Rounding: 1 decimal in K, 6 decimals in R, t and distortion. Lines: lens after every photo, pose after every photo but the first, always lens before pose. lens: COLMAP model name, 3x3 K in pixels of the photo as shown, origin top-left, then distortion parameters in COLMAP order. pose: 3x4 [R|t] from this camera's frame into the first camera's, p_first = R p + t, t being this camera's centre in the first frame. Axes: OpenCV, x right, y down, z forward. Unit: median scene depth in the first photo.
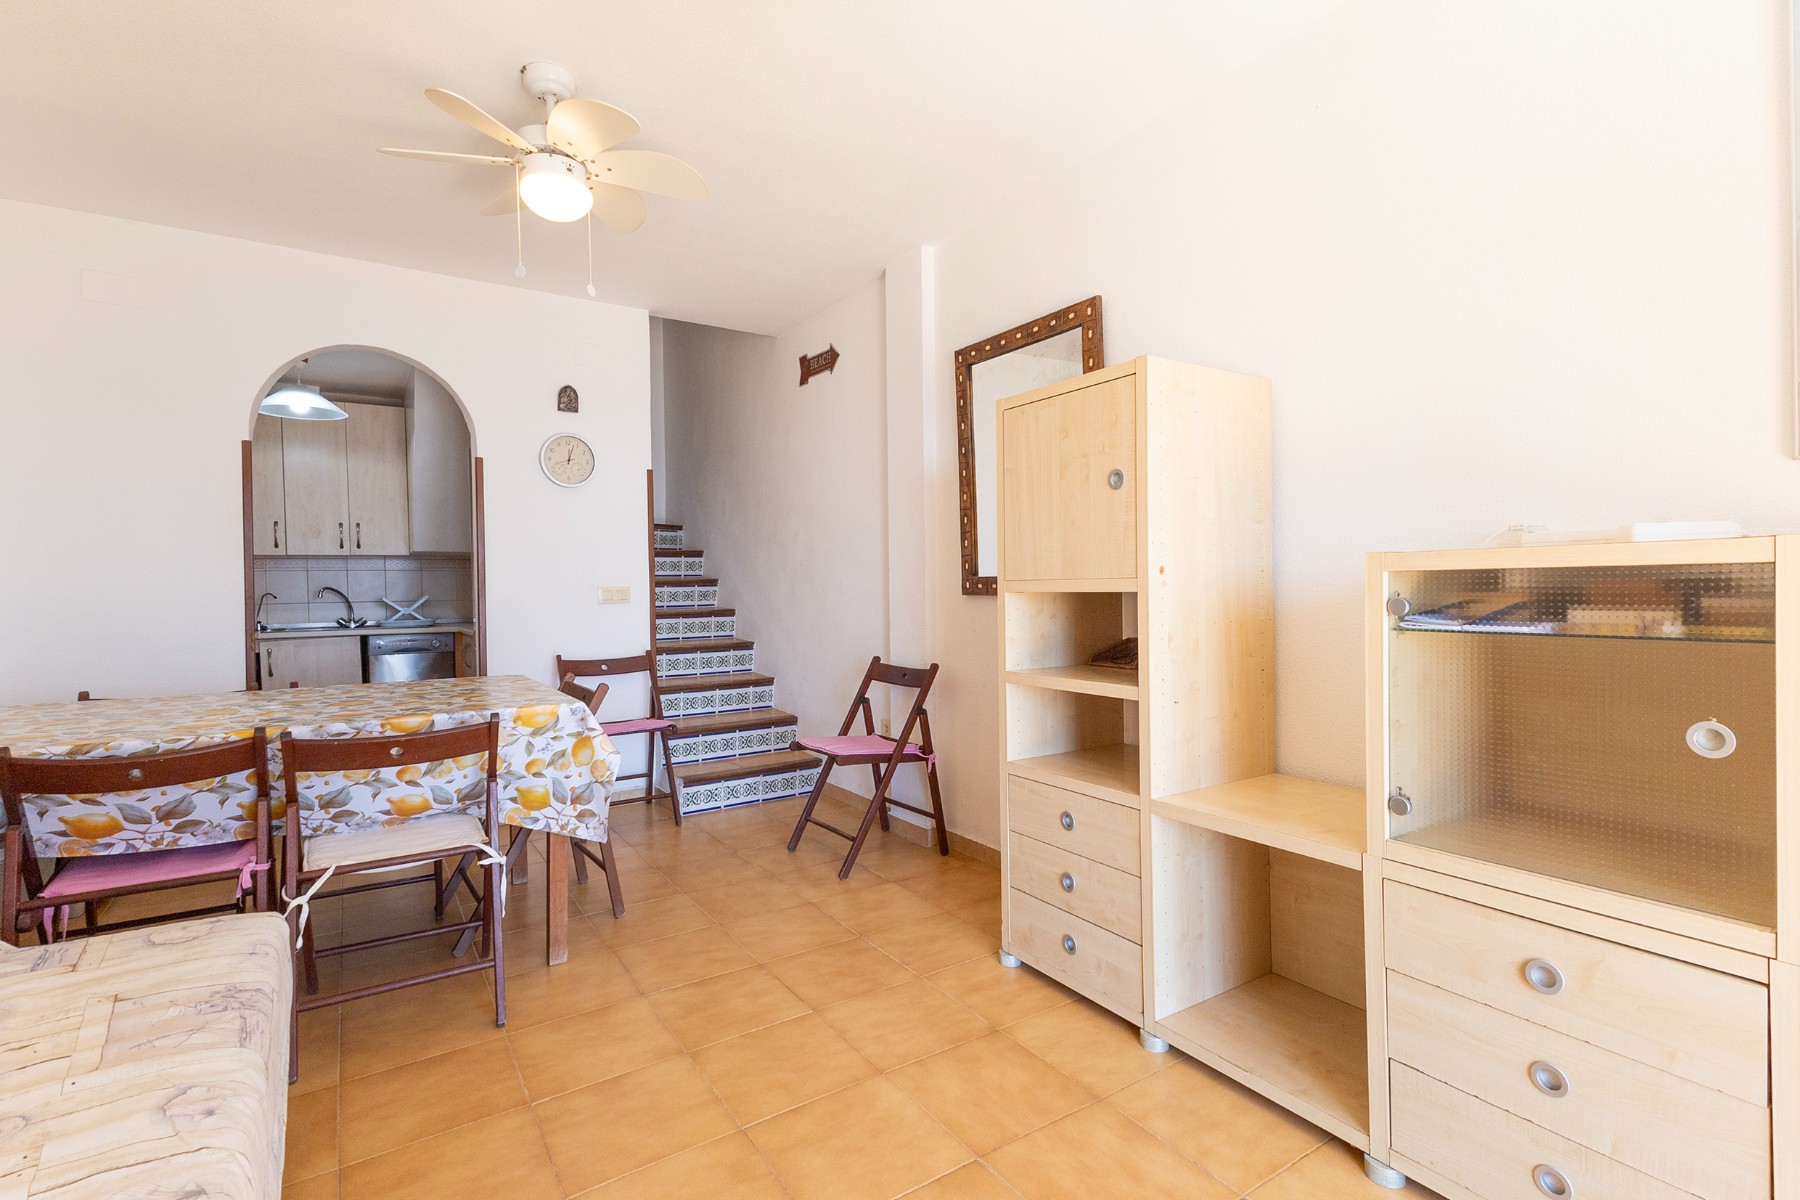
lens RADIAL K [[833.3, 0, 911.1], [0, 833.3, 598.0], [0, 0, 1]] dist [0.039002, -0.009868]
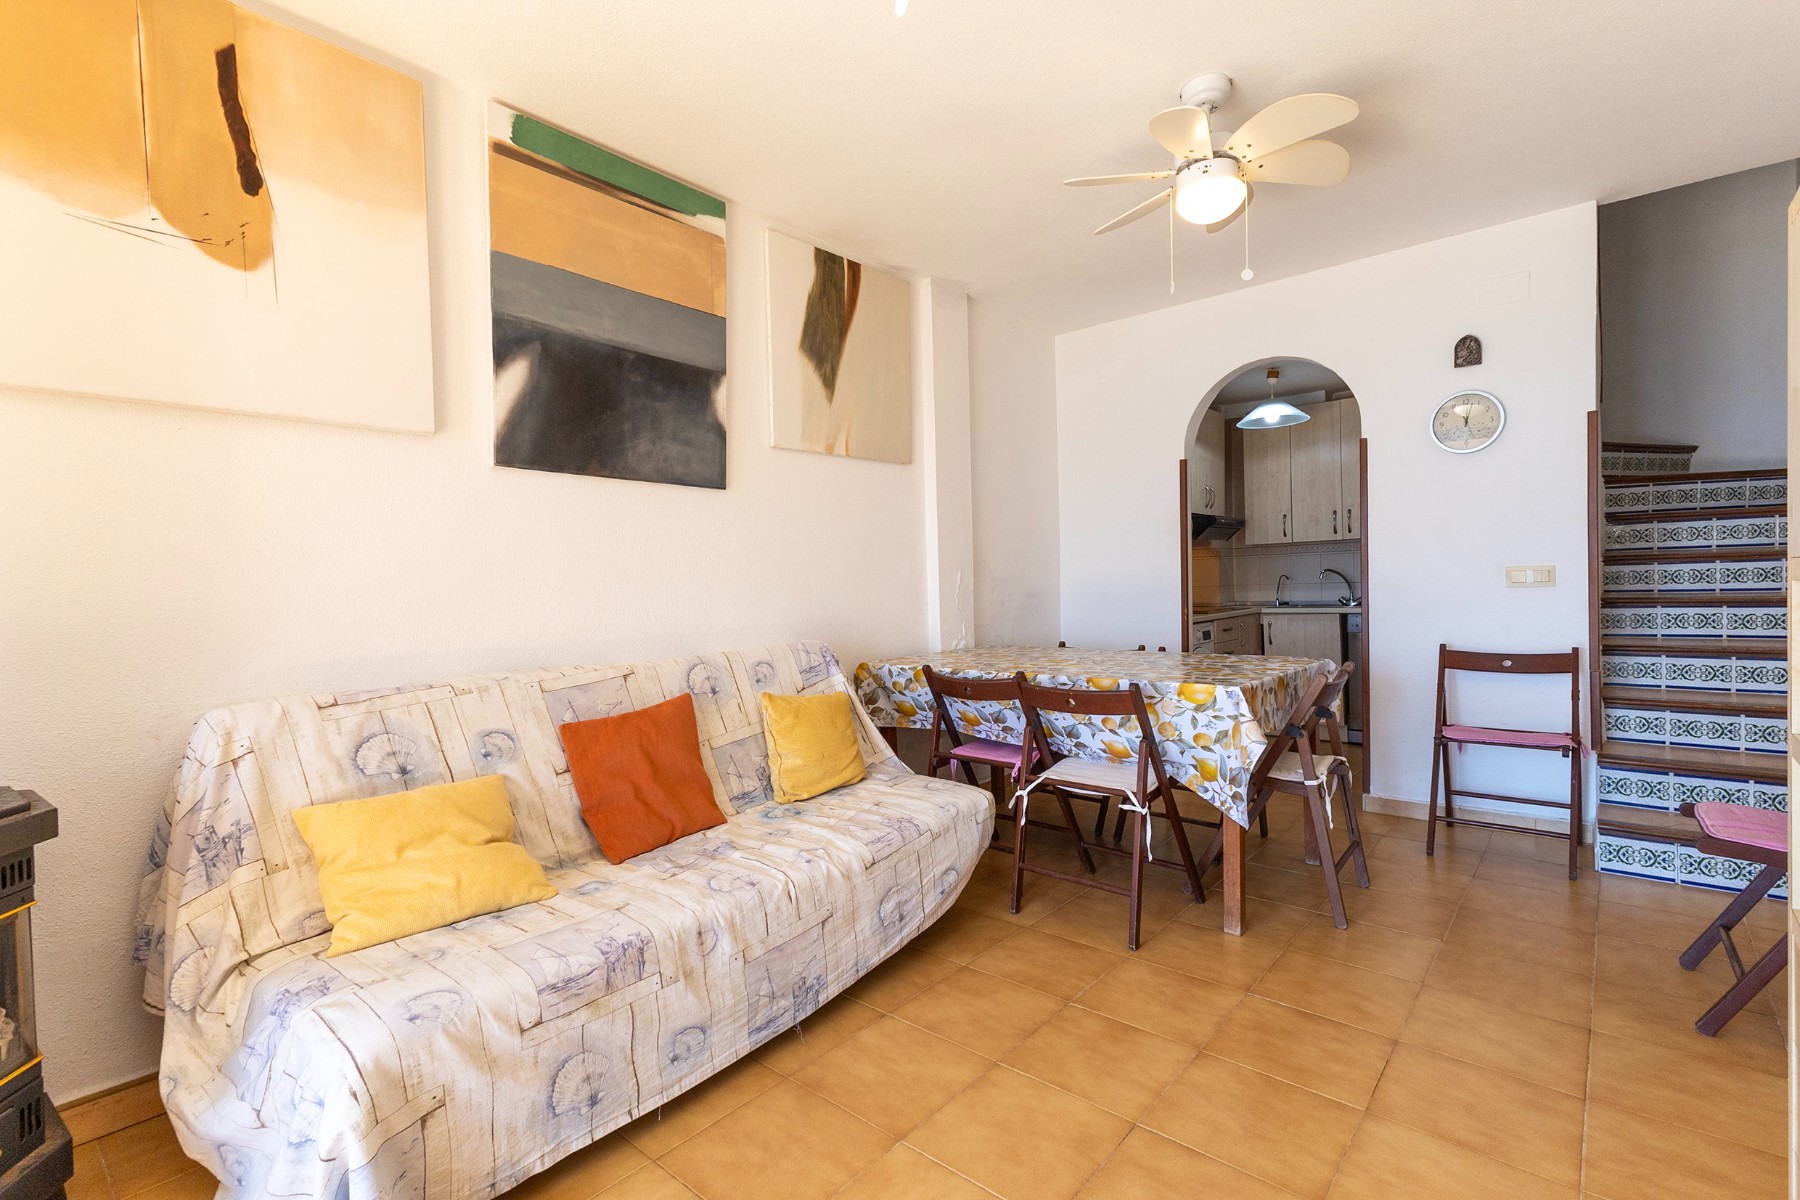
lens RADIAL K [[833.3, 0, 911.1], [0, 833.3, 598.0], [0, 0, 1]] dist [0.039002, -0.009868]
pose [[0.277033, 0.021092, -0.960629, 0.480099], [0.006673, 0.999693, 0.023874, -0.010544], [0.960837, -0.013024, 0.276807, 0.344036]]
